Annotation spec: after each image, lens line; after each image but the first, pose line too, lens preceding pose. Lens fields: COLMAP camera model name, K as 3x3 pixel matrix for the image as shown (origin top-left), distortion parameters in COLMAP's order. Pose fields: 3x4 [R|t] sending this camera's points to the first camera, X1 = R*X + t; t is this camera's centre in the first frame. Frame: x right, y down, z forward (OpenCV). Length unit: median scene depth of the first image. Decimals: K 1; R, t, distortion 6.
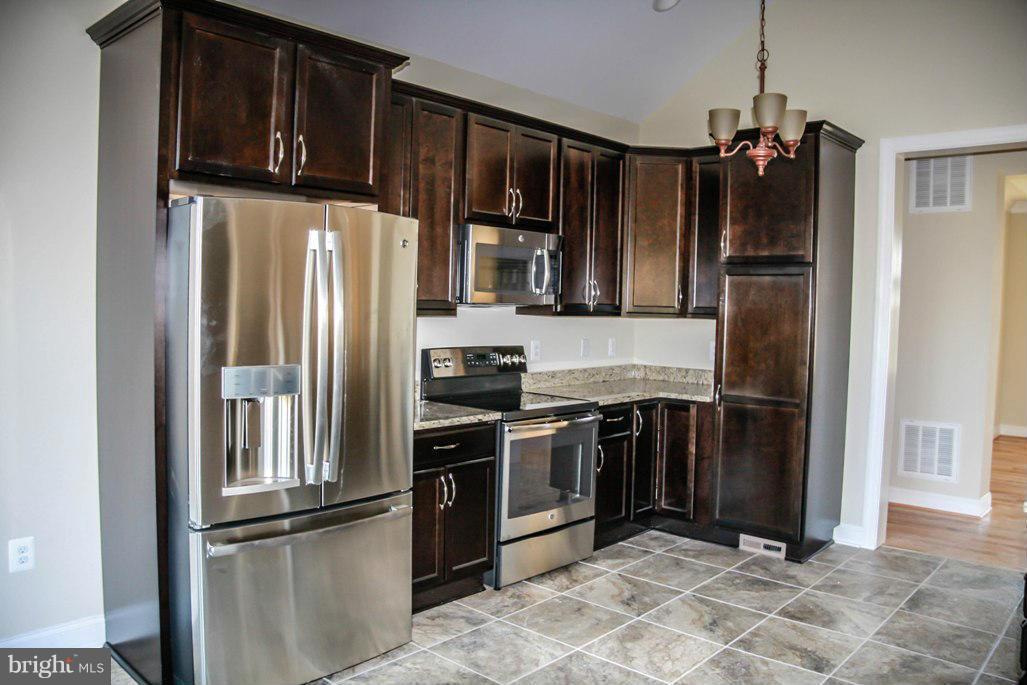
lens RADIAL K [[782.9, 0, 515.4], [0, 782.9, 343.8], [0, 0, 1]] dist [-0.007845, -0.001319]
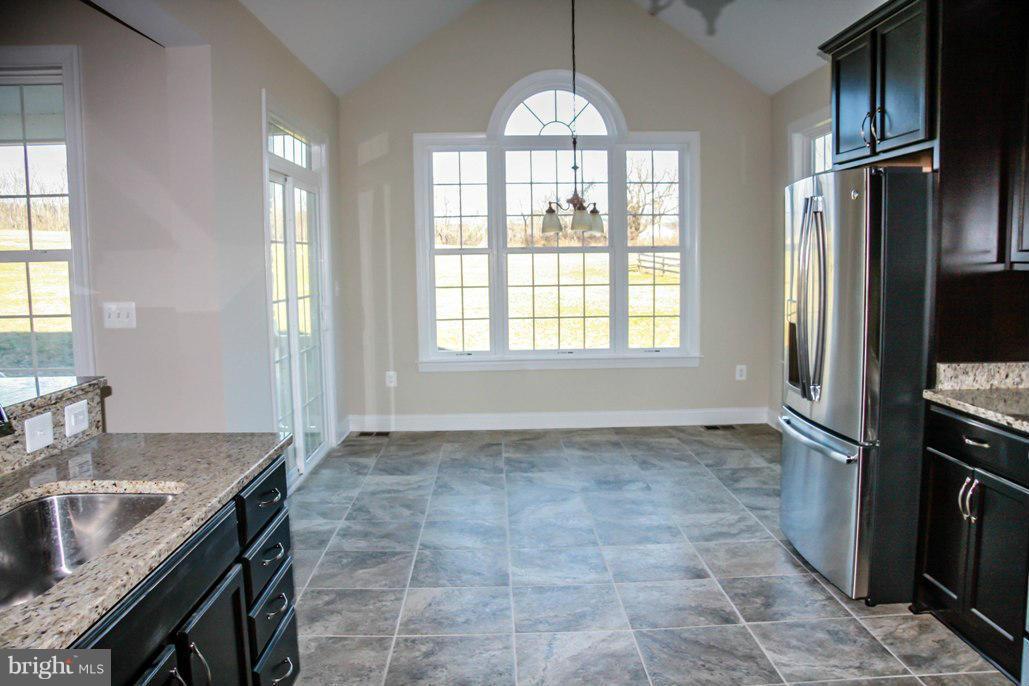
lens RADIAL K [[846.4, 0, 510.3], [0, 846.4, 346.9], [0, 0, 1]] dist [0.032574, -0.004846]
pose [[-0.729813, 0.065342, -0.680517, 0.879170], [-0.020258, 0.992918, 0.117064, -0.049411], [0.683347, 0.099221, -0.723320, 1.438554]]
